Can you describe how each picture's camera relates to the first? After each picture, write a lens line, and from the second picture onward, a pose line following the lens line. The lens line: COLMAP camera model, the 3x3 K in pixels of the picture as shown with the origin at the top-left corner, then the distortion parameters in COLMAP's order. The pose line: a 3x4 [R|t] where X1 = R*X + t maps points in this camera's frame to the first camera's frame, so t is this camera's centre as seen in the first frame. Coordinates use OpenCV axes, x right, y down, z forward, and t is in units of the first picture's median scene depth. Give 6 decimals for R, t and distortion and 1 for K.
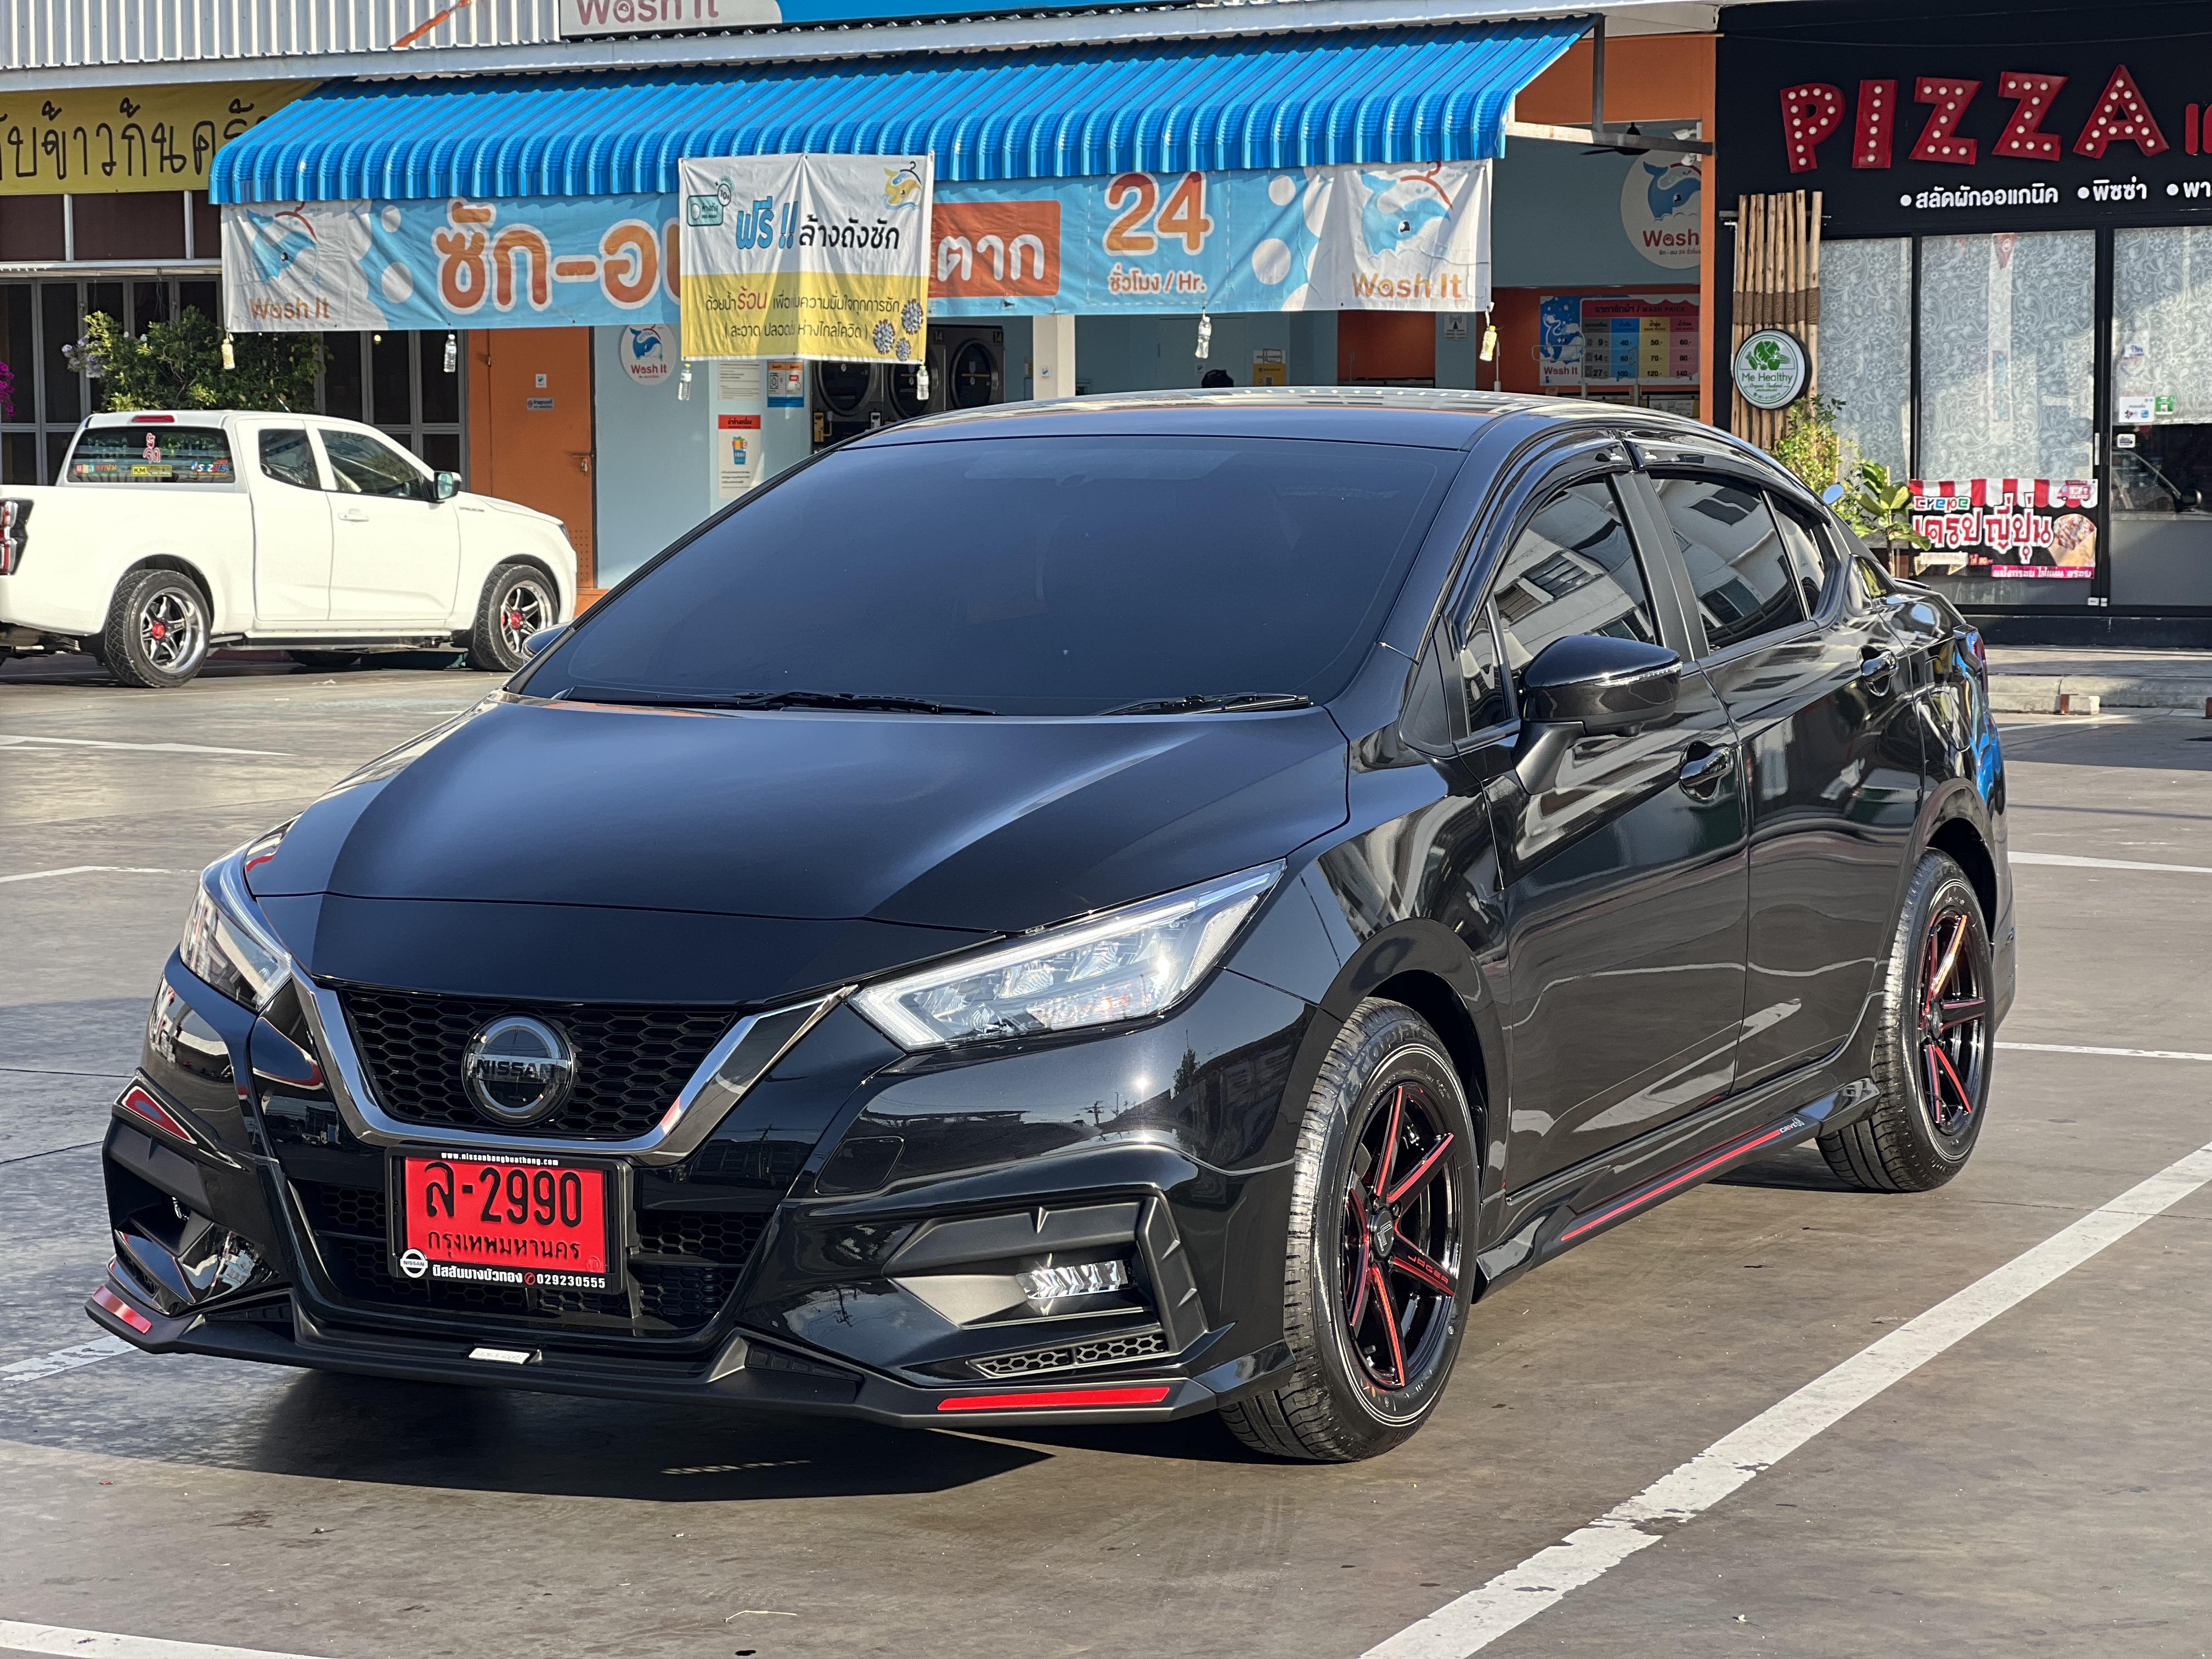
lens RADIAL K [[4793.4, 0, 1106.0], [0, 4793.4, 829.5], [0, 0, 1]] dist [0.276844, -0.547084]
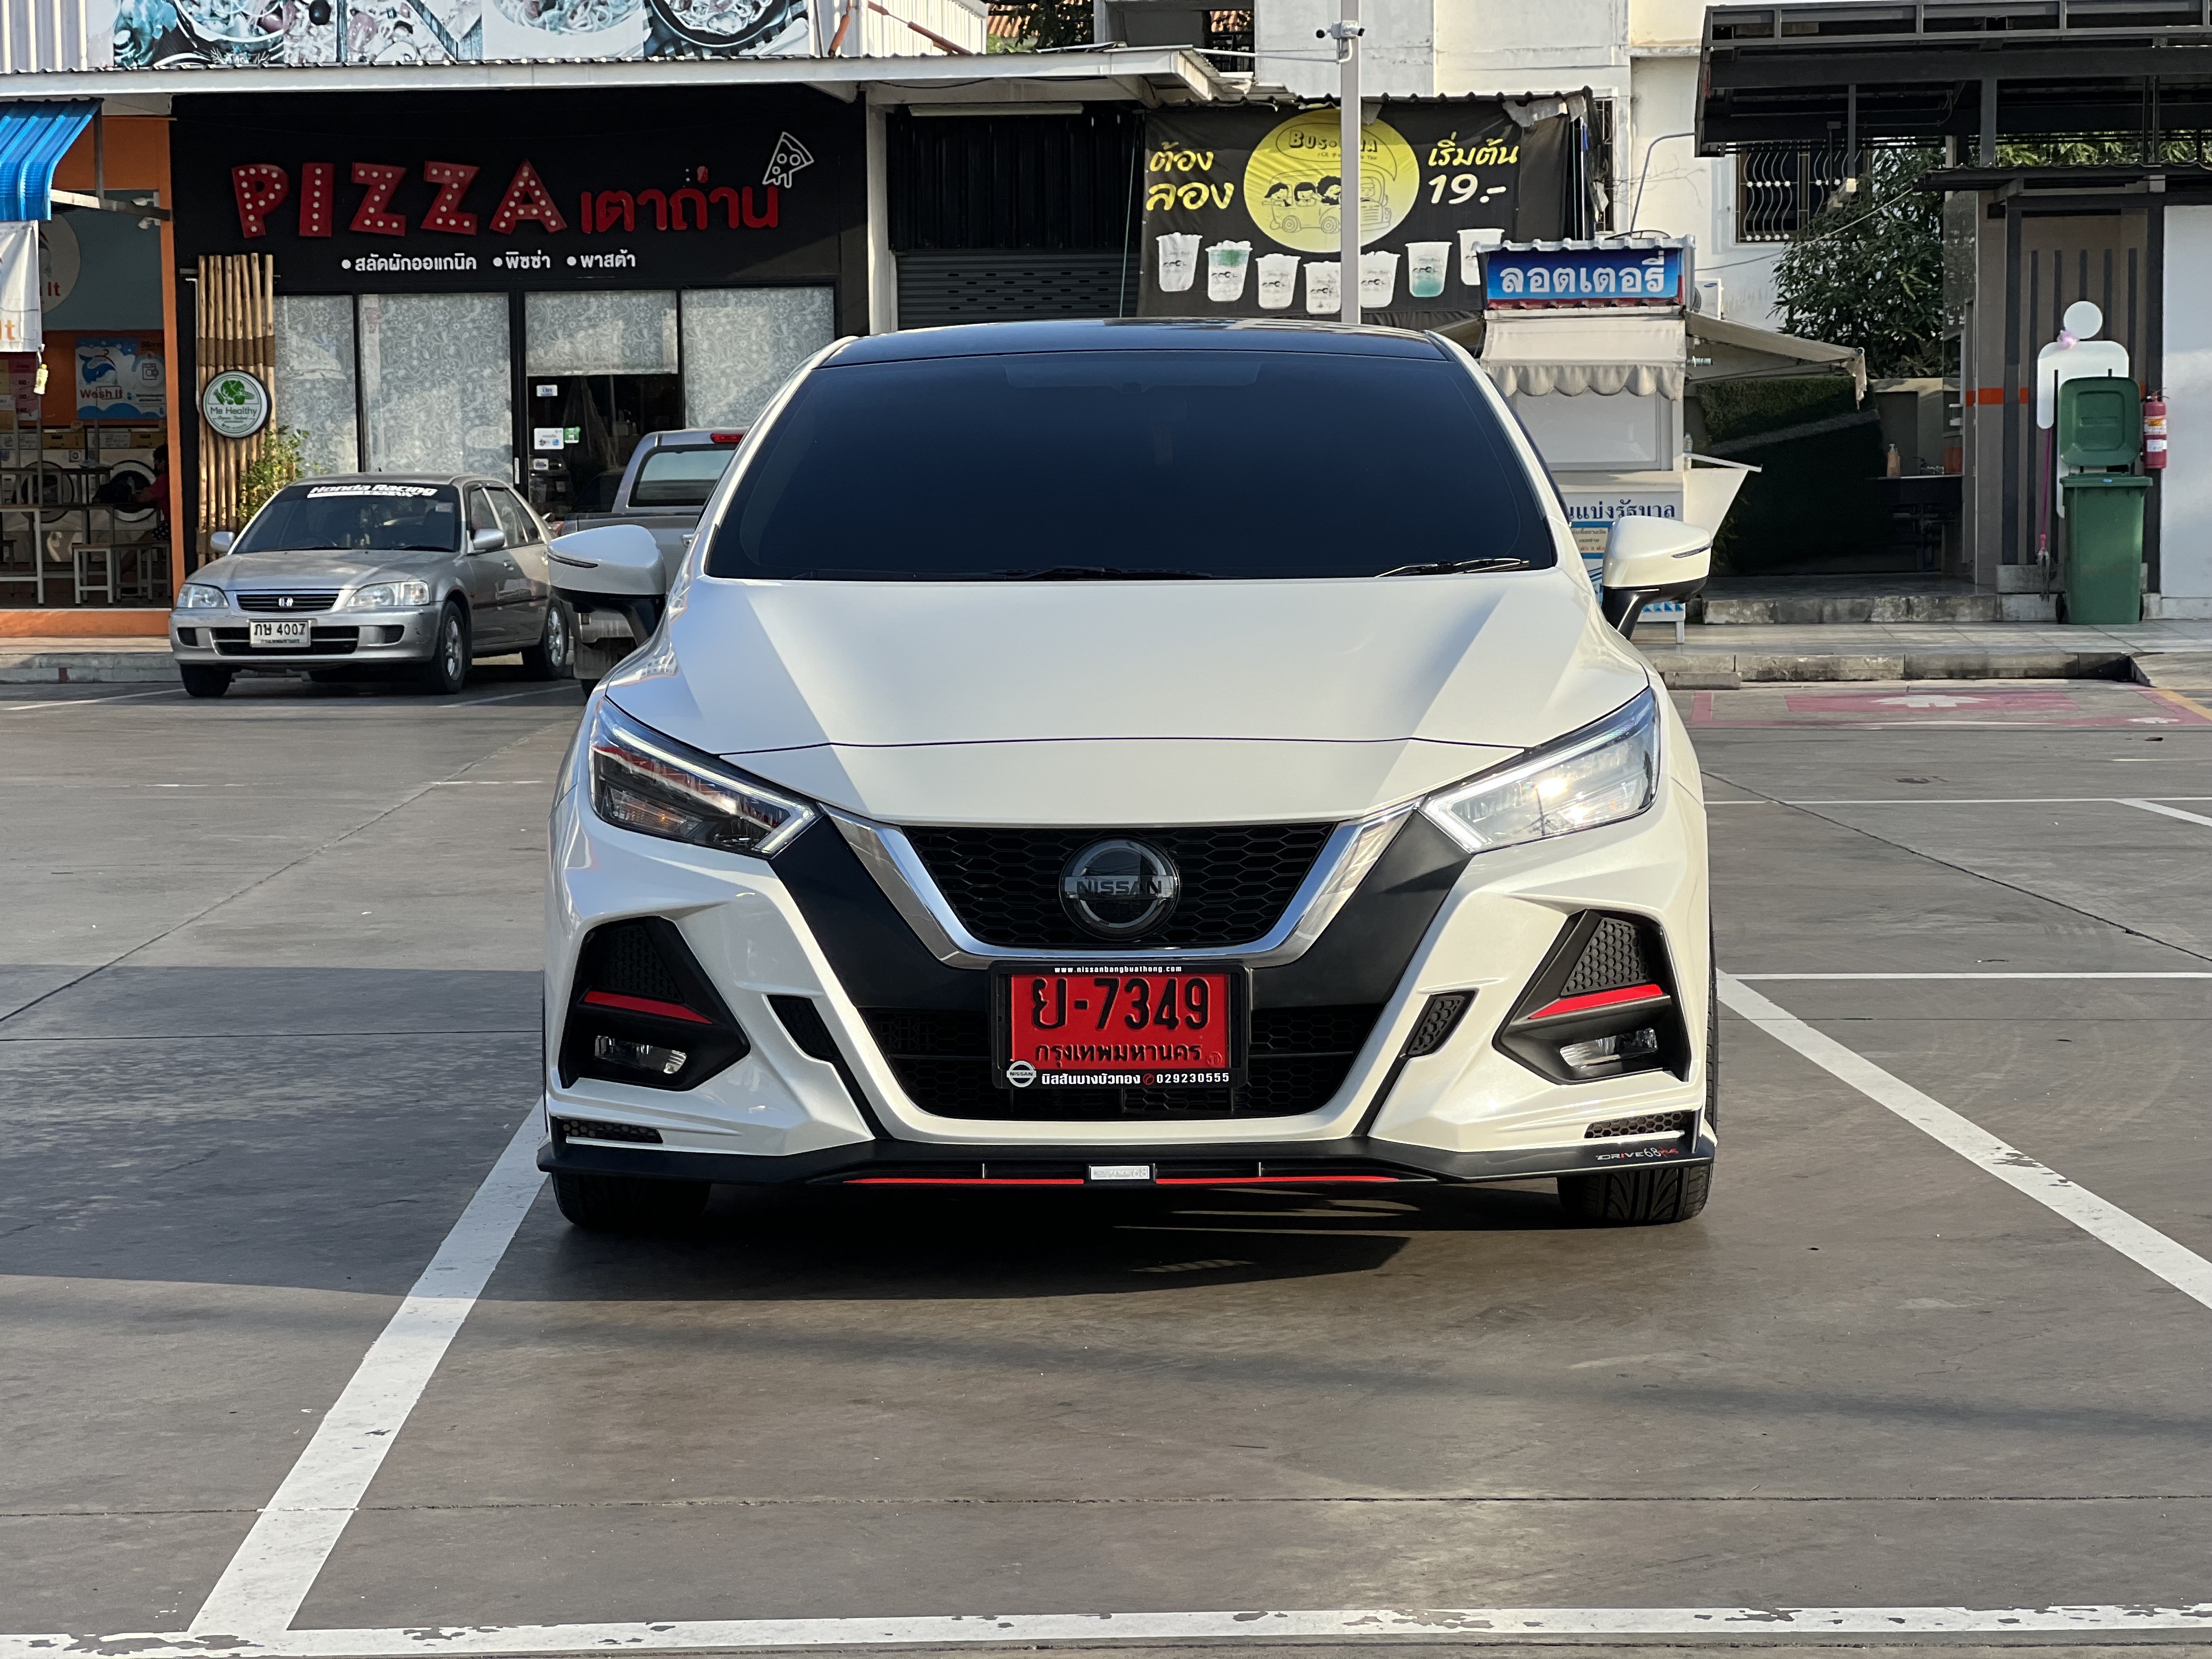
lens RADIAL K [[4116.4, 0, 1156.2], [0, 4116.4, 822.7], [0, 0, 1]] dist [-0.005581, 1.550773]
pose [[0.898095, -0.050041, 0.436946, -0.110091], [0.048016, 0.998723, 0.015685, 0.001785], [-0.437173, 0.006894, 0.899351, -0.006963]]
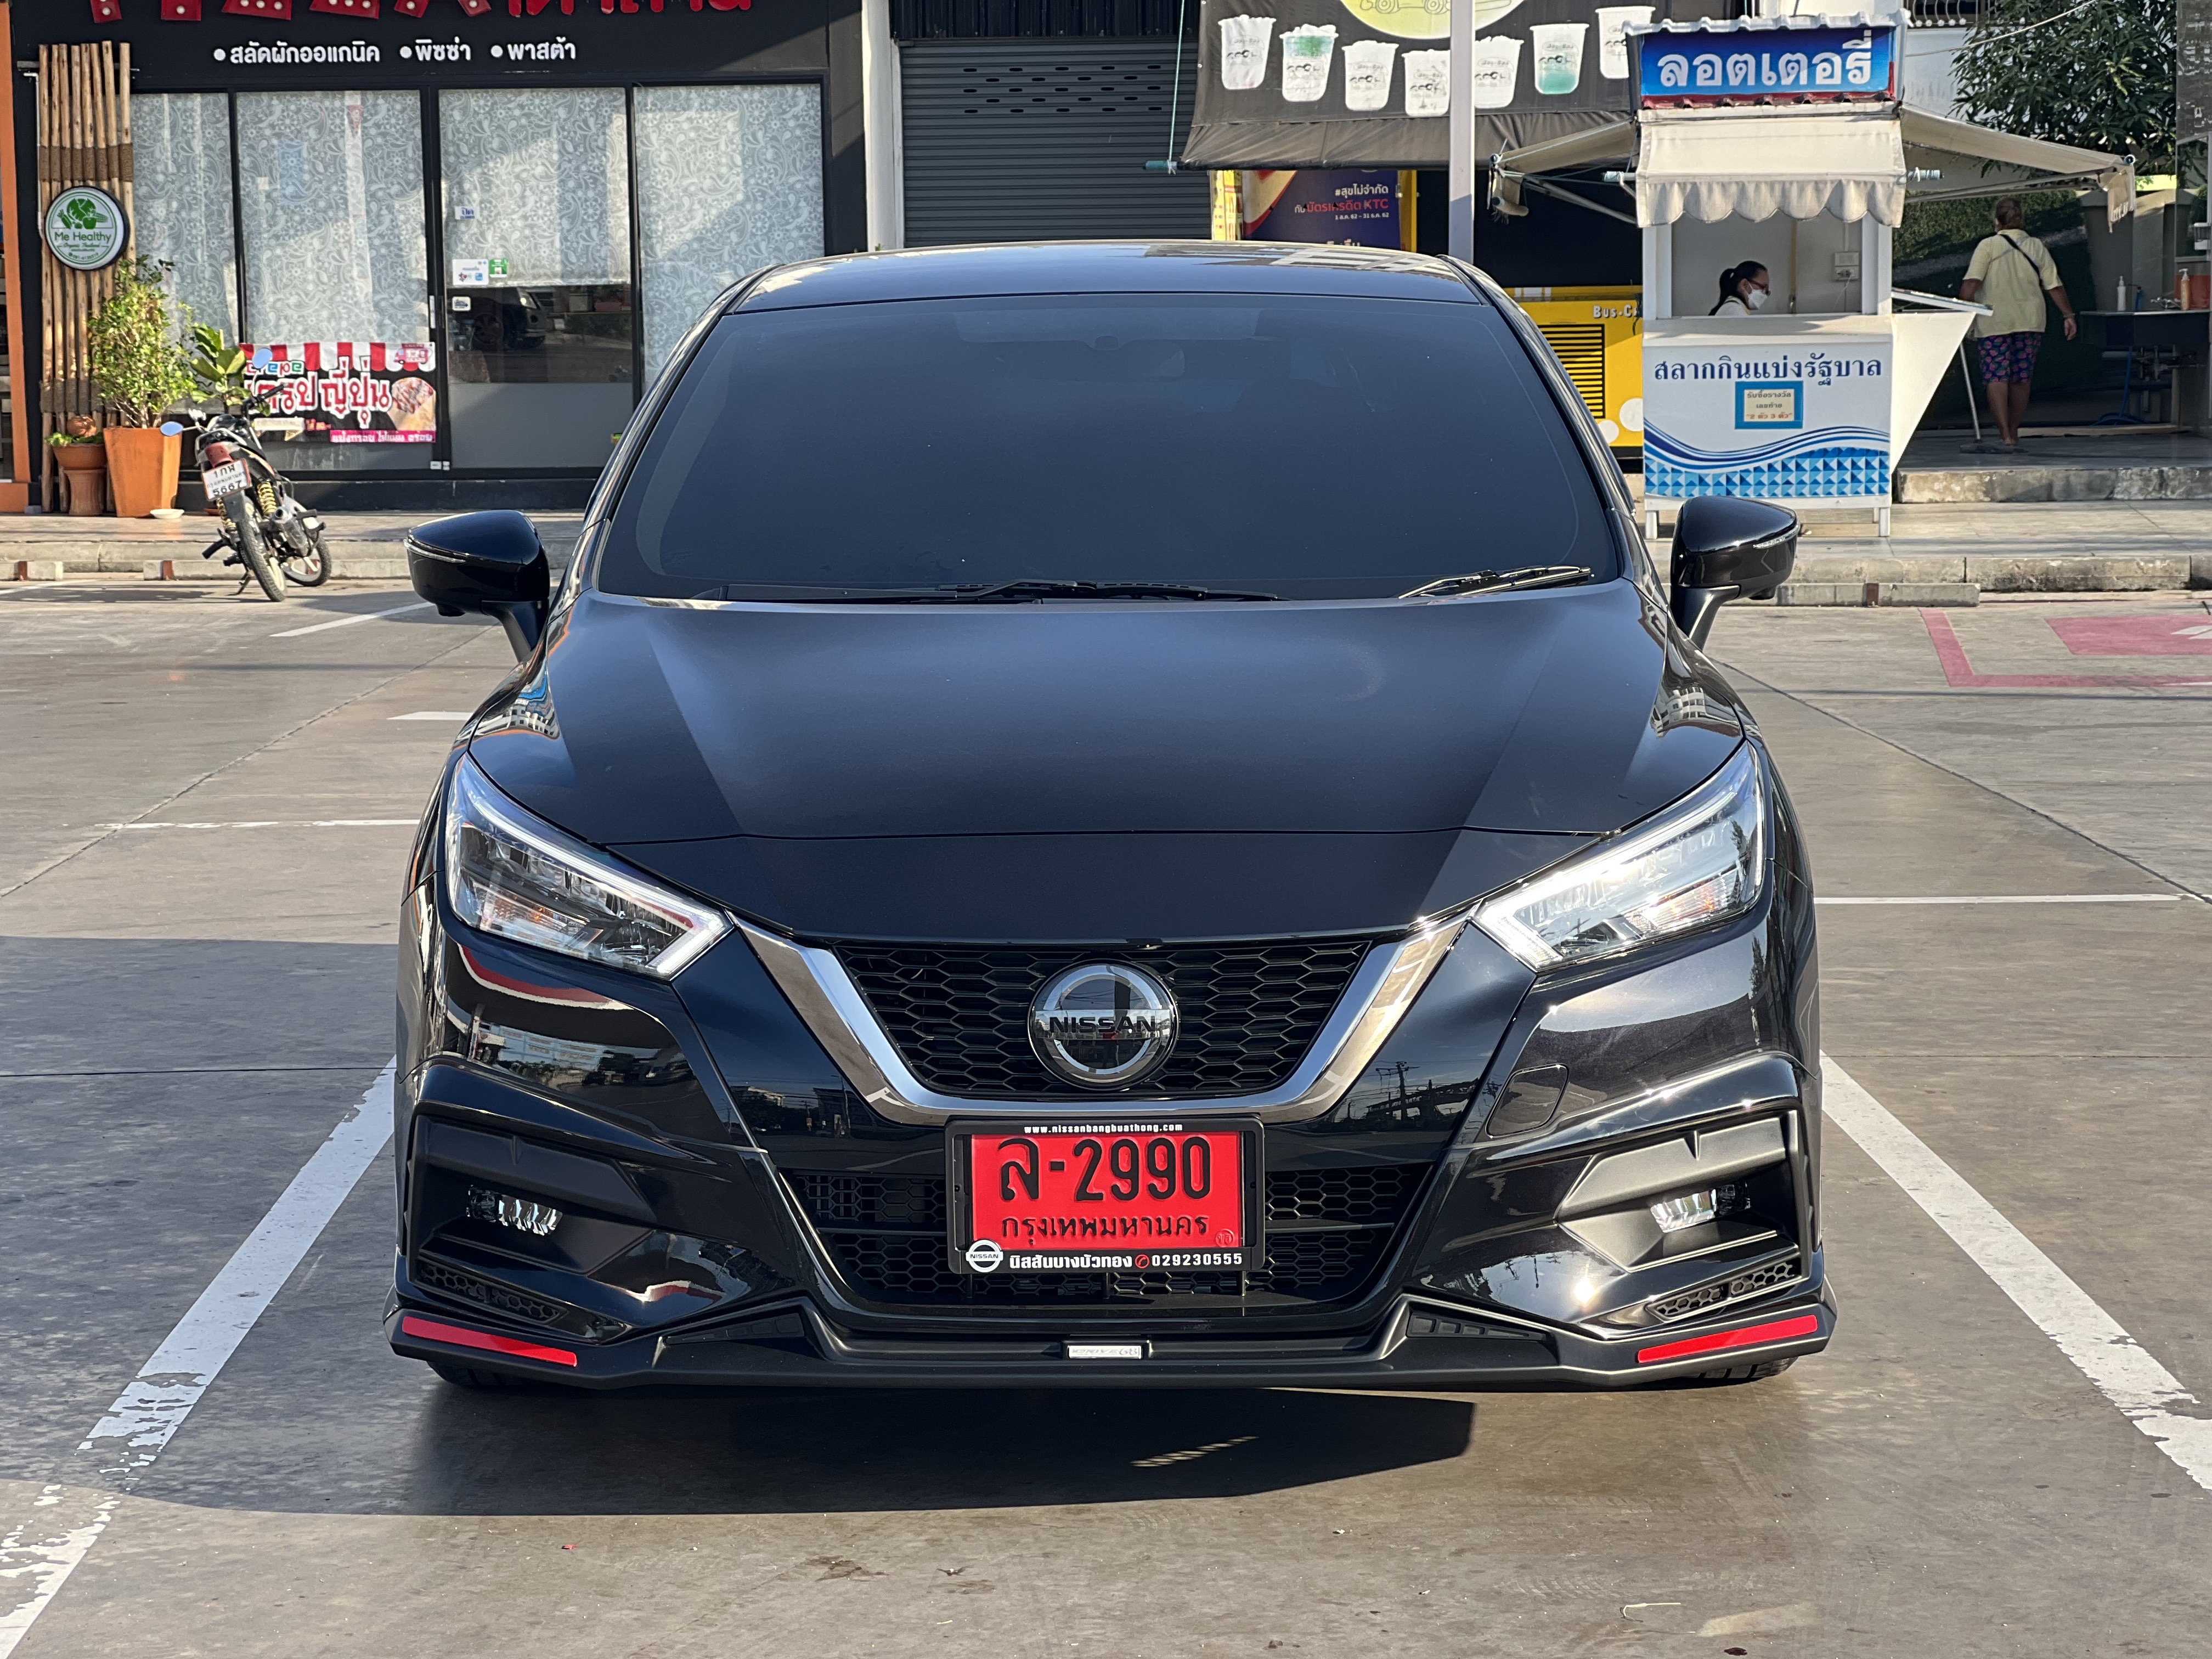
lens RADIAL K [[4793.4, 0, 1106.0], [0, 4793.4, 829.5], [0, 0, 1]] dist [0.276844, -0.547084]
pose [[0.908267, -0.058786, 0.414241, -0.087353], [0.047280, 0.998159, 0.037986, -0.003416], [-0.415712, -0.014917, 0.909374, 0.037684]]
